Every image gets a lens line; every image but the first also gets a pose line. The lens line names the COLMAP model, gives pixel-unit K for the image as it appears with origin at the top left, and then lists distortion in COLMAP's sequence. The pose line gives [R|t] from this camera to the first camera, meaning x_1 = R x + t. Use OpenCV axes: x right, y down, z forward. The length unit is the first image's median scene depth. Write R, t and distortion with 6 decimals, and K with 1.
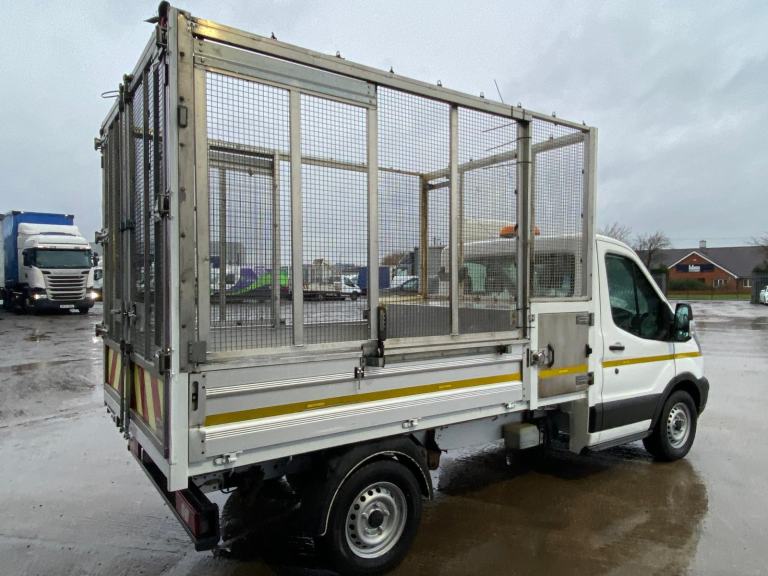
lens RADIAL K [[527.7, 0, 377.2], [0, 527.7, 291.7], [0, 0, 1]] dist [0.061522, -0.062946]
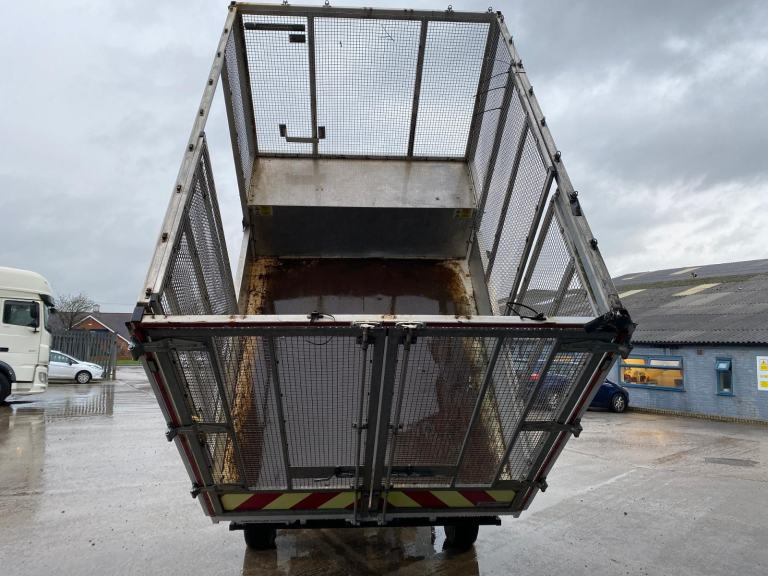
lens RADIAL K [[587.9, 0, 384.4], [0, 587.9, 288.9], [0, 0, 1]] dist [0.012203, -0.008264]
pose [[0.489731, 0.091758, 0.867032, -1.255069], [0.010135, 0.993780, -0.110897, 0.009170], [-0.871815, 0.063097, 0.485755, 0.270404]]
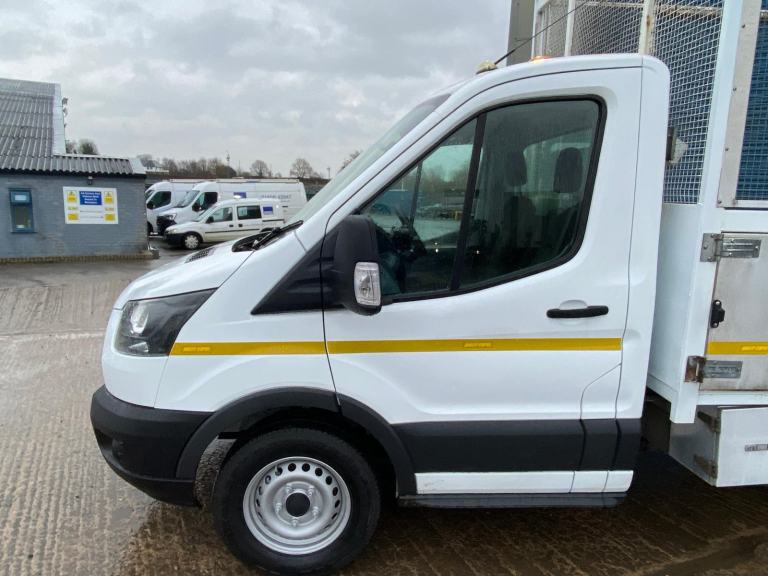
lens RADIAL K [[527.7, 0, 385.7], [0, 527.7, 295.2], [0, 0, 1]] dist [0.061522, -0.062946]
pose [[-0.862448, -0.116342, 0.492594, 0.122598], [-0.014735, 0.978583, 0.205326, -0.007657], [-0.505932, 0.169825, -0.845691, 1.981163]]
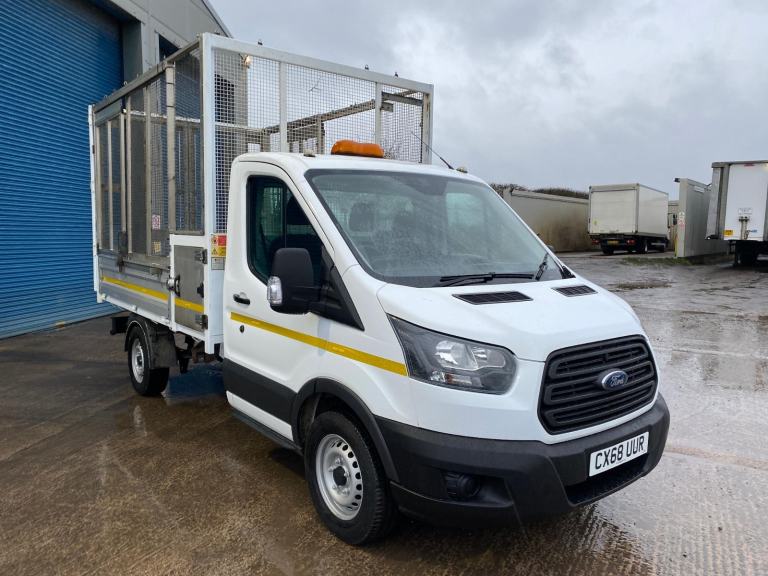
lens RADIAL K [[580.2, 0, 374.2], [0, 580.2, 281.8], [0, 0, 1]] dist [0.030174, -0.031110]
pose [[0.067822, 0.086556, -0.993936, 1.404153], [-0.029811, 0.995961, 0.084699, 0.002855], [0.997252, 0.023886, 0.070129, 1.219793]]
